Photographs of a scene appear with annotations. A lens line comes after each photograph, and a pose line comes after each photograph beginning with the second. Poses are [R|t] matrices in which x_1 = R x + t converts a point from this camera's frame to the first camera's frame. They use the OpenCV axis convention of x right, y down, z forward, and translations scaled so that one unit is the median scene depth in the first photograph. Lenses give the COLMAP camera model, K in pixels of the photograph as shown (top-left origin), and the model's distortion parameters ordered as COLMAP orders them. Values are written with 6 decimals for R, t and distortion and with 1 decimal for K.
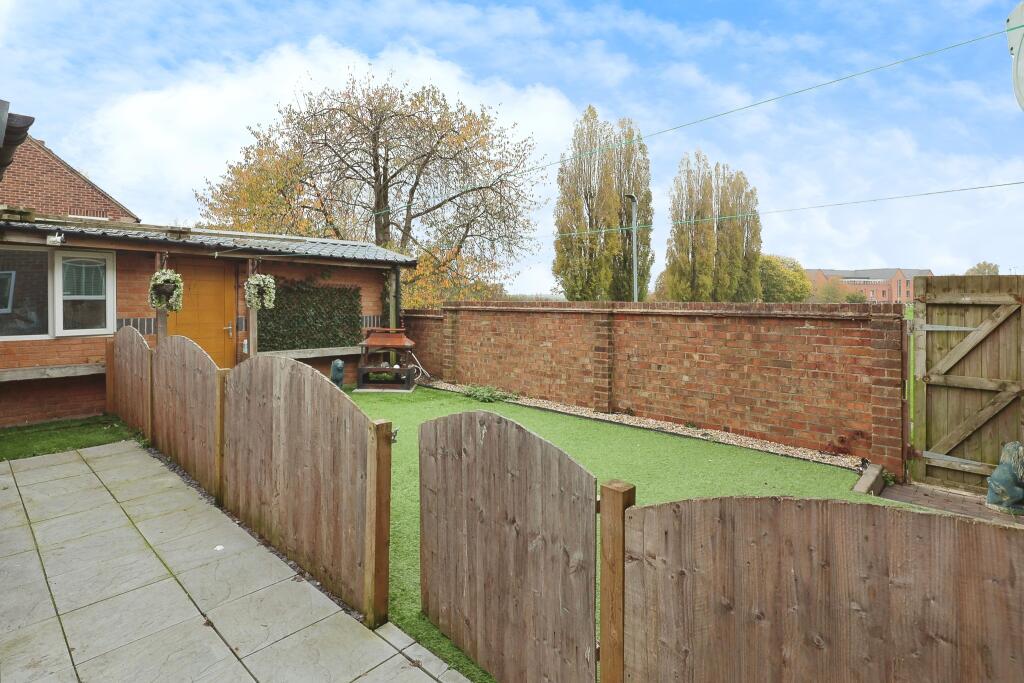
lens RADIAL K [[495.6, 0, 521.5], [0, 495.6, 306.3], [0, 0, 1]] dist [0.005922, -0.003573]
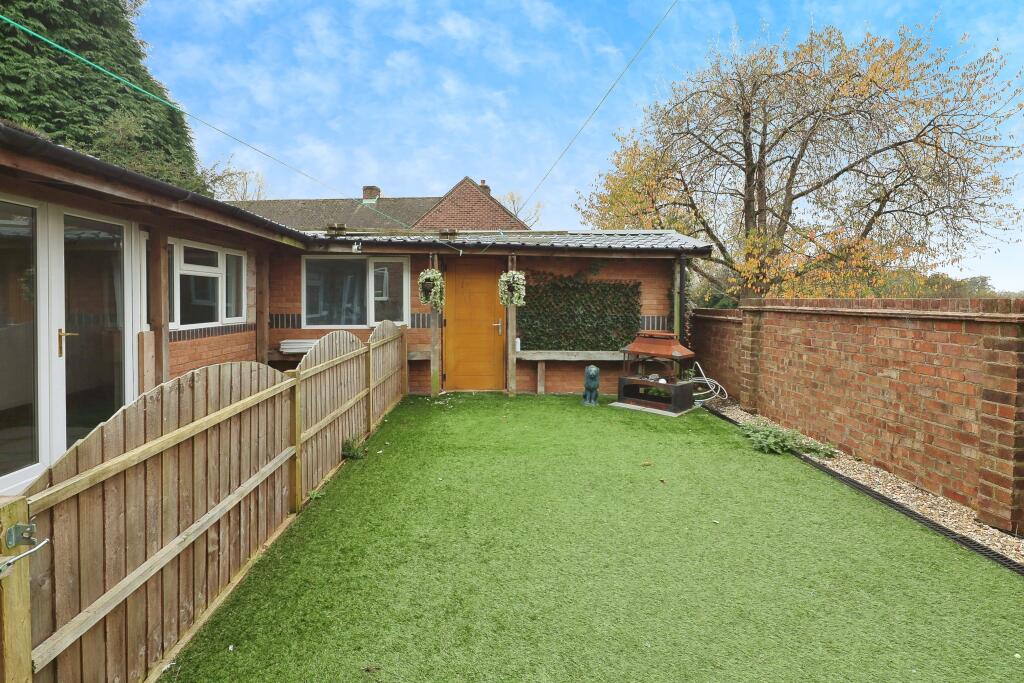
lens RADIAL K [[495.6, 0, 522.2], [0, 495.6, 318.0], [0, 0, 1]] dist [0.005922, -0.003573]
pose [[0.707030, 0.026061, -0.706703, 0.146518], [-0.008188, 0.999555, 0.028668, -0.000128], [0.707136, -0.014482, 0.706929, 0.282867]]
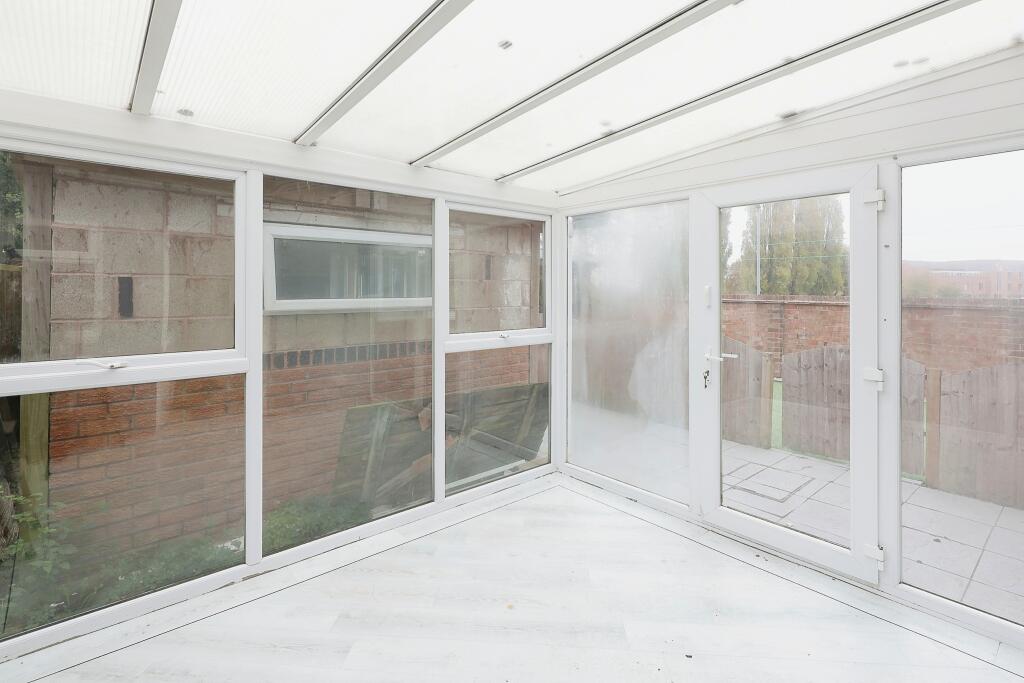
lens RADIAL K [[495.6, 0, 501.4], [0, 495.6, 293.2], [0, 0, 1]] dist [0.005922, -0.003573]
pose [[0.991077, 0.008698, -0.133010, -0.336249], [-0.009375, 0.999946, -0.004468, -0.000709], [0.132964, 0.005675, 0.991105, -0.370698]]
